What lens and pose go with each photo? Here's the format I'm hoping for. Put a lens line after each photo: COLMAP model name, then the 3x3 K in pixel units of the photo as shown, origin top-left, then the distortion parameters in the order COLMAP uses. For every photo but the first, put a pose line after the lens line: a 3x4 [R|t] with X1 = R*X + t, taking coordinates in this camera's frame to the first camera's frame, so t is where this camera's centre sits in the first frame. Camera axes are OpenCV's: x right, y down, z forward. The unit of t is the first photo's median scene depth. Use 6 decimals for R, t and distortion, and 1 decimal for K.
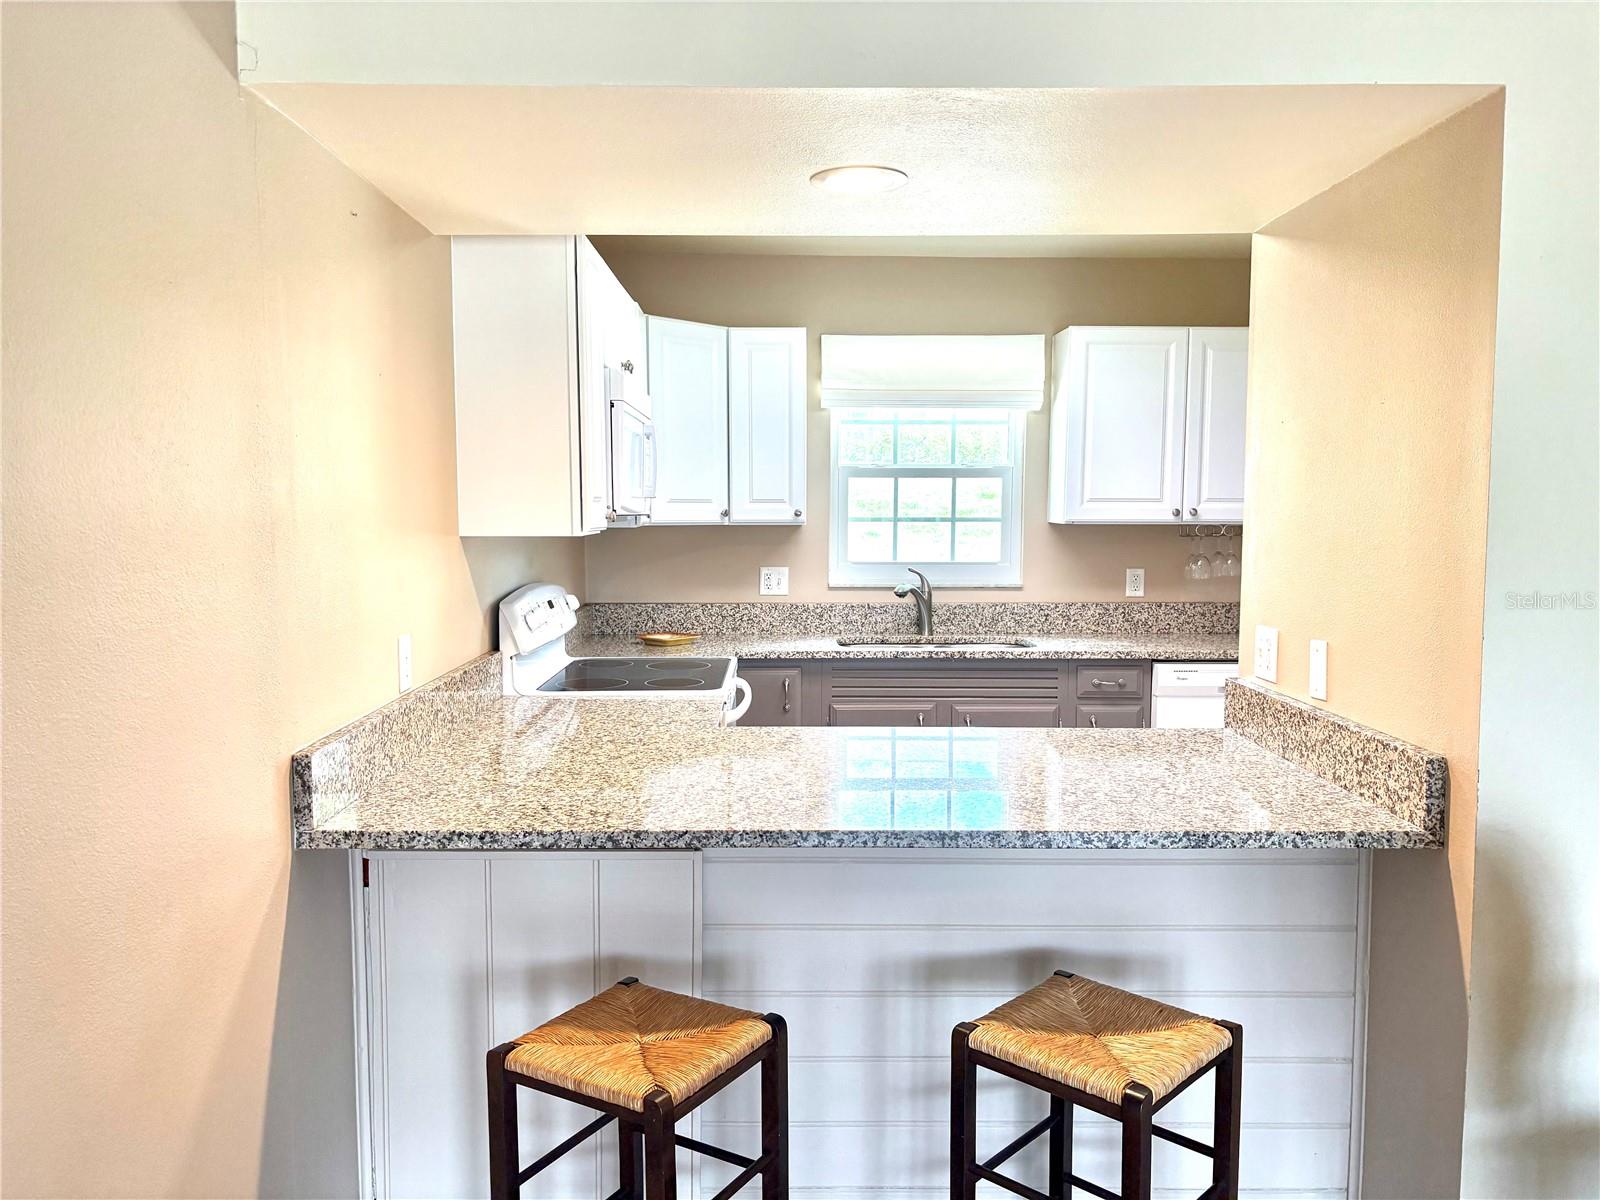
lens RADIAL K [[1210.3, 0, 800.0], [0, 1210.3, 600.0], [0, 0, 1]] dist [0.146321, -0.169863]
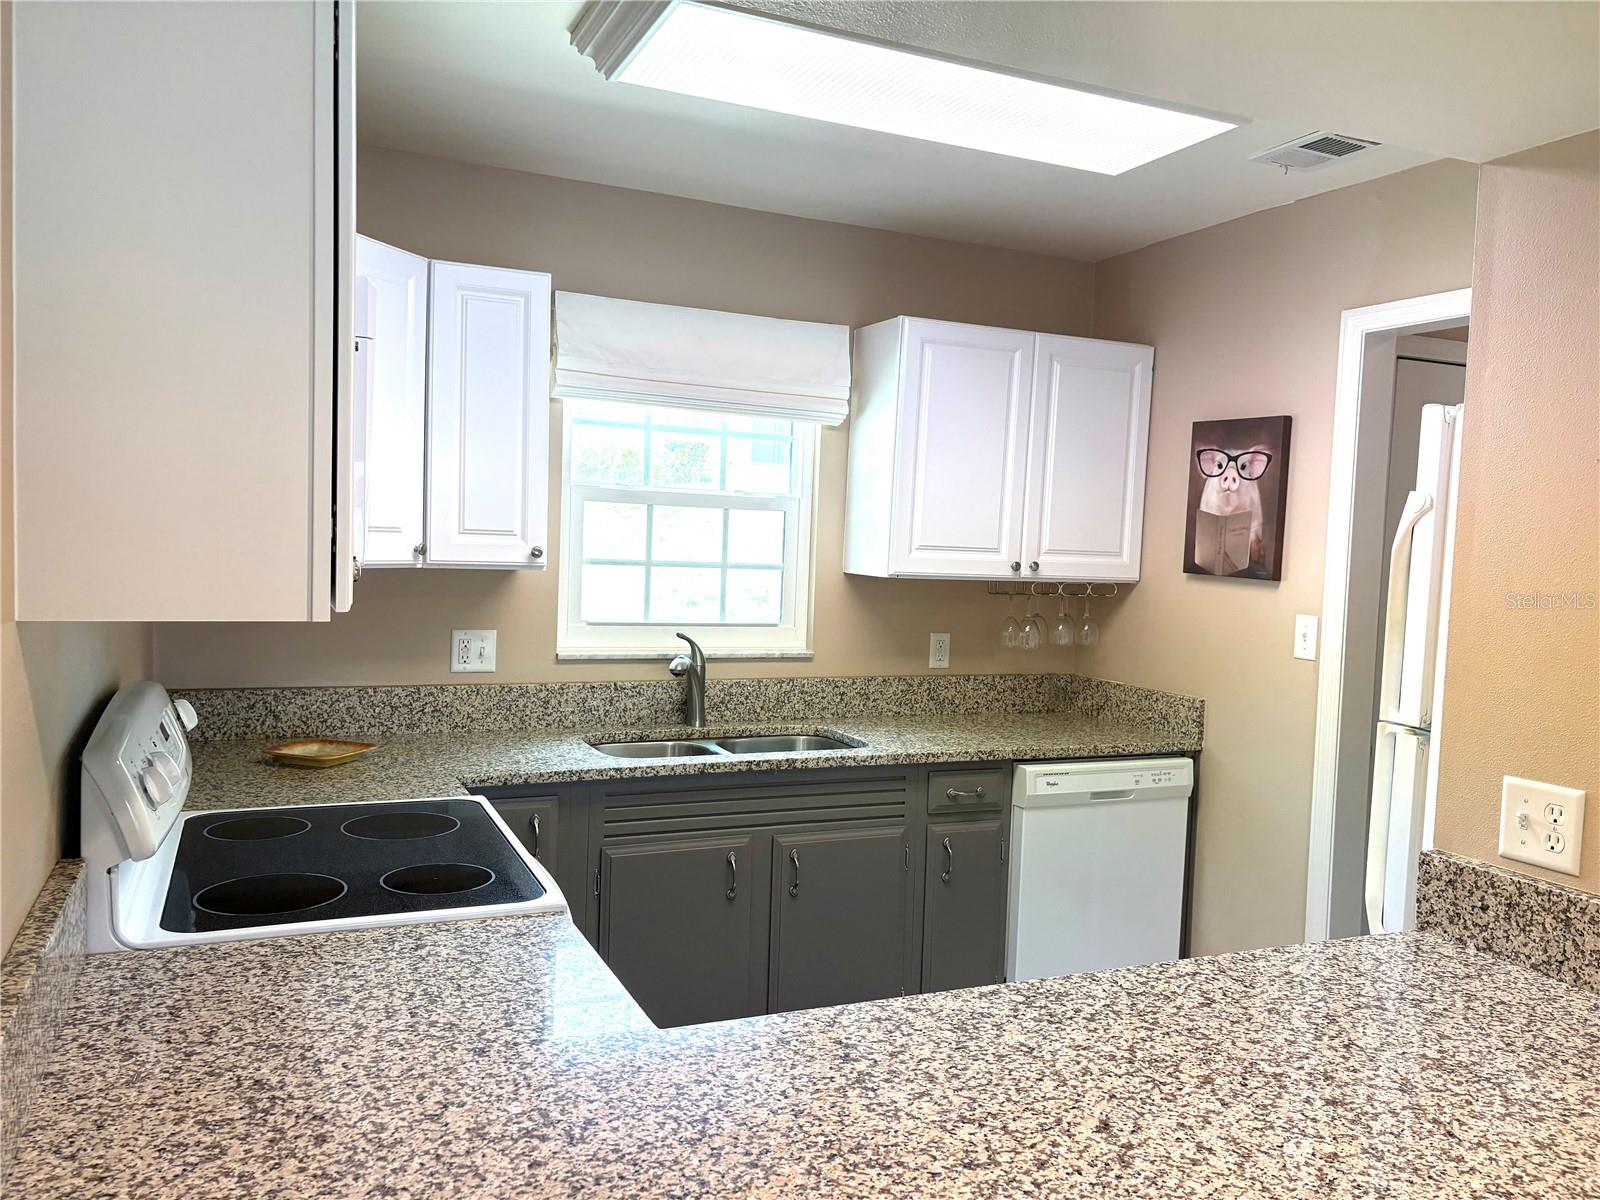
lens RADIAL K [[1210.3, 0, 800.0], [0, 1210.3, 600.0], [0, 0, 1]] dist [0.146321, -0.169863]
pose [[0.918225, 0.011916, 0.395880, -0.129245], [-0.005122, 0.999821, -0.018214, -0.033997], [-0.396026, 0.014697, 0.918121, 0.327488]]
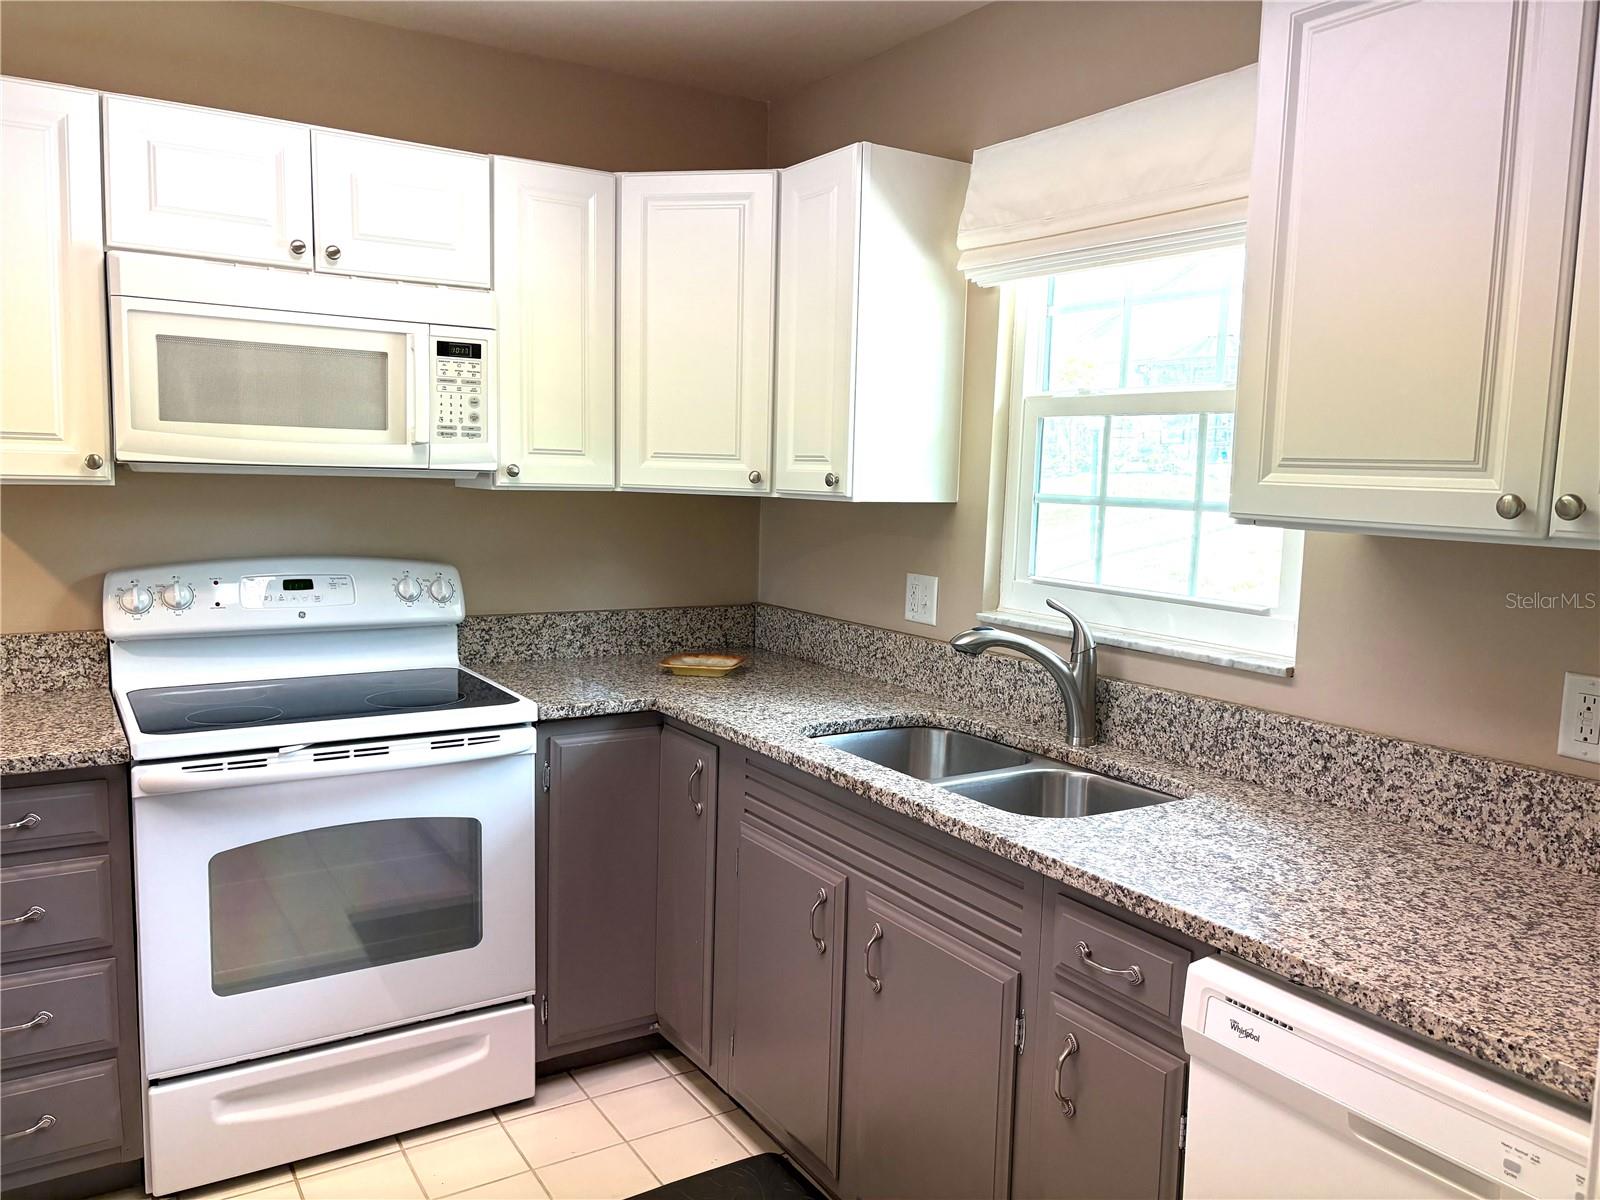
lens RADIAL K [[1212.1, 0, 793.7], [0, 1212.1, 606.5], [0, 0, 1]] dist [0.033291, -0.030318]
pose [[0.504718, 0.109367, -0.856329, 0.469766], [-0.089560, 0.993224, 0.074065, -0.052143], [0.858626, 0.039311, 0.511092, 0.681057]]
